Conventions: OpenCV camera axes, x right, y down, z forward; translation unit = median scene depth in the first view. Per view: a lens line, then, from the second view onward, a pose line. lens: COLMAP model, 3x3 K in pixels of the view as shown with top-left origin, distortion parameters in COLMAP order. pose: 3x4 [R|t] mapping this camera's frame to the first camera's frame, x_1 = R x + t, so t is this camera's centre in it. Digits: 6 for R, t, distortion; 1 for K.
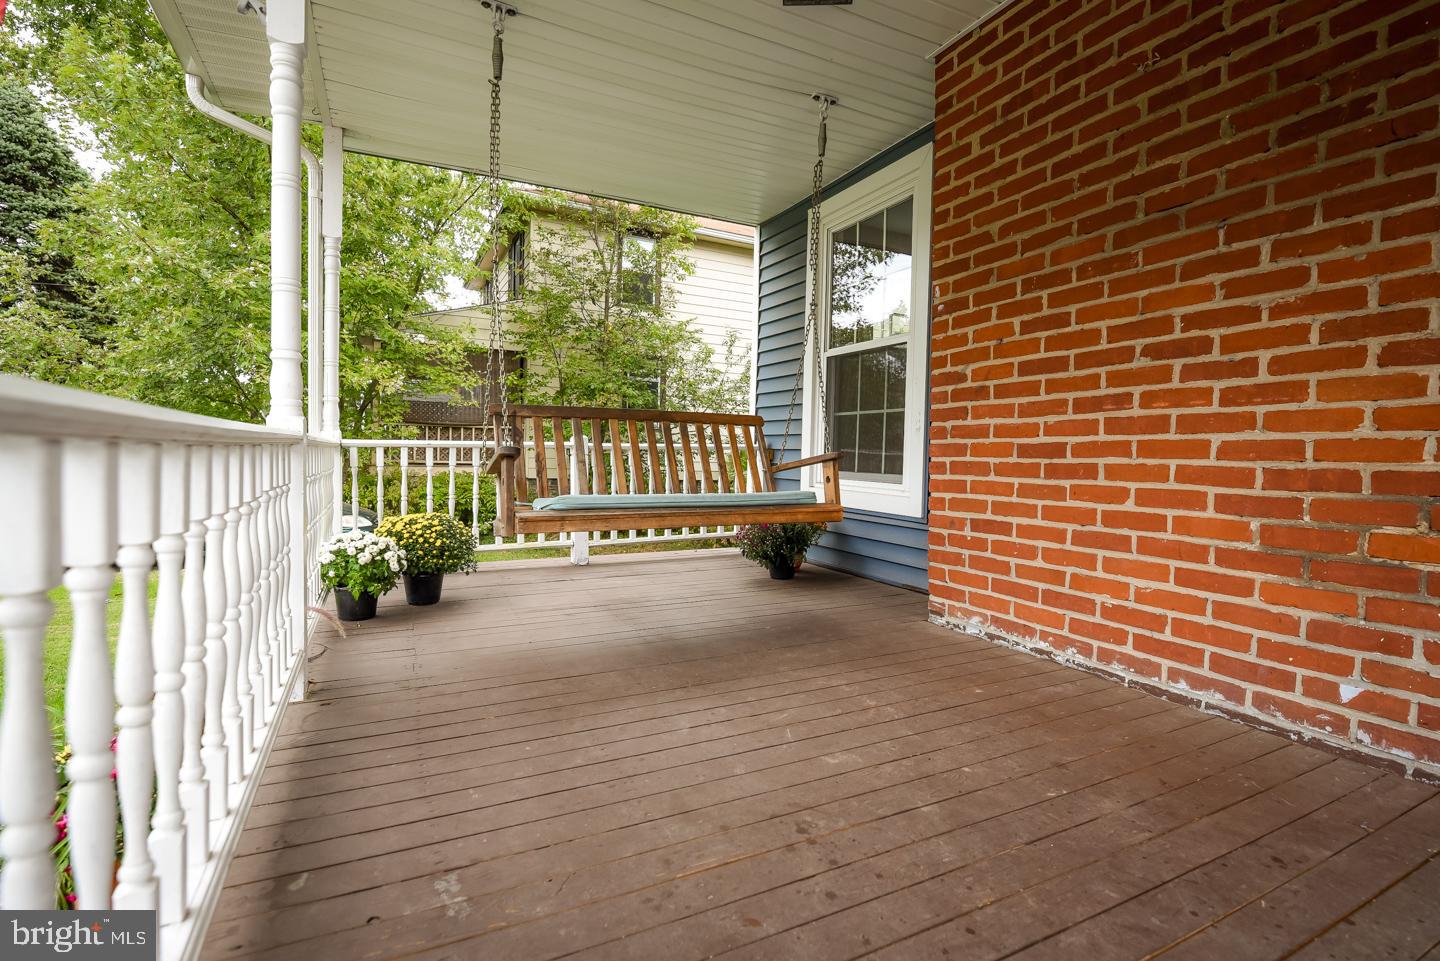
lens RADIAL K [[671.8, 0, 720.0], [0, 671.8, 480.5], [0, 0, 1]] dist [-0.001290, -0.008061]
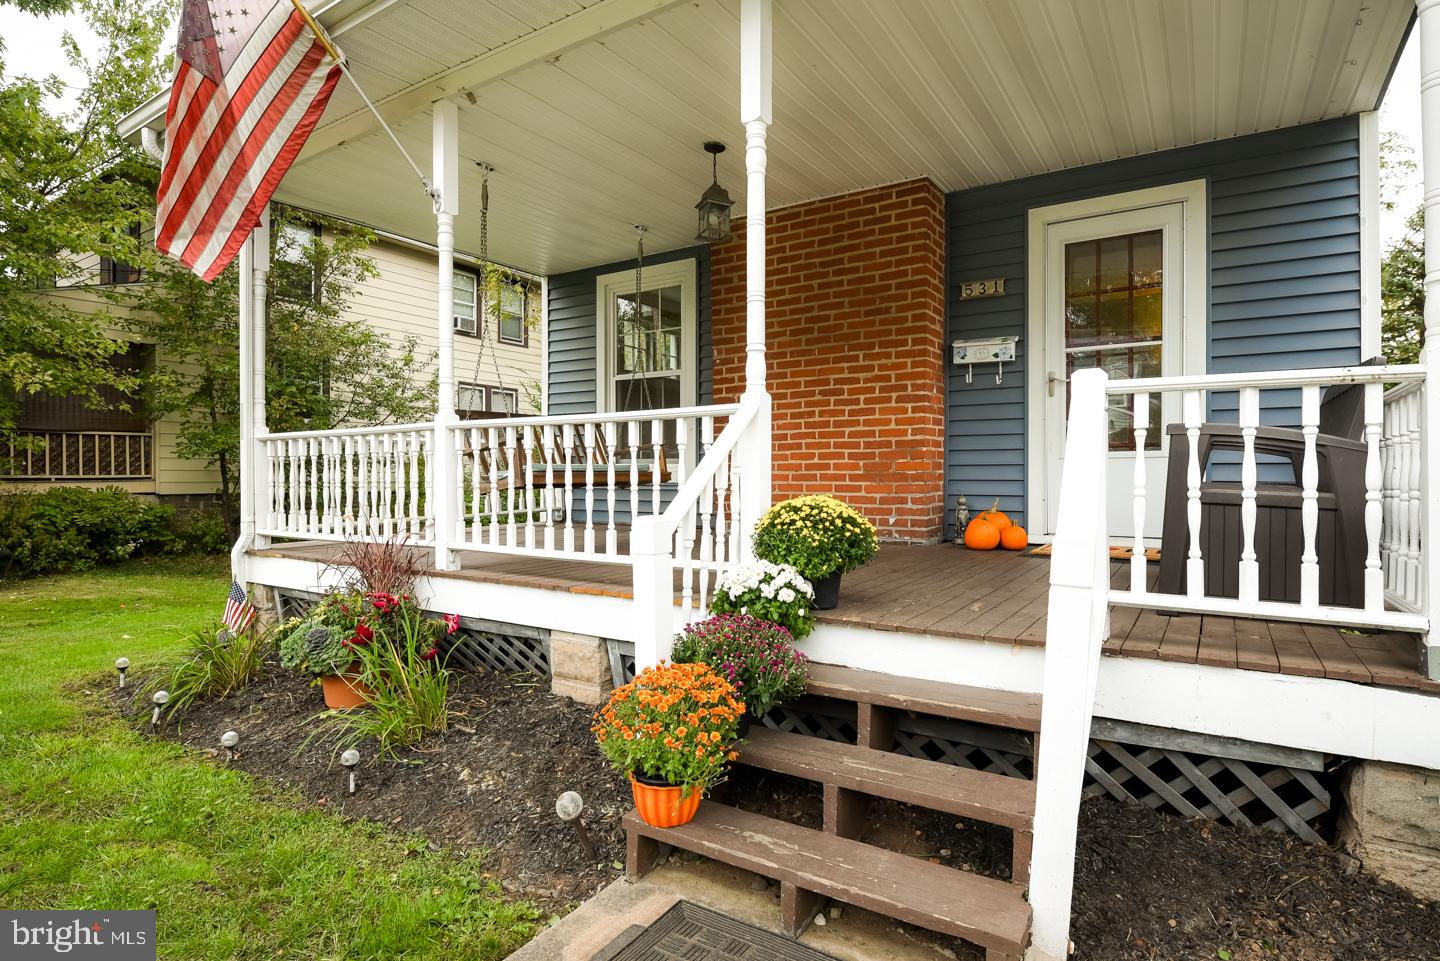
lens RADIAL K [[640.2, 0, 725.8], [0, 640.2, 472.7], [0, 0, 1]] dist [-0.003751, -0.000879]
pose [[0.883166, -0.023030, 0.468495, -0.677154], [0.033788, 0.999323, -0.014571, 0.101523], [-0.467842, 0.028698, 0.883346, -0.771641]]
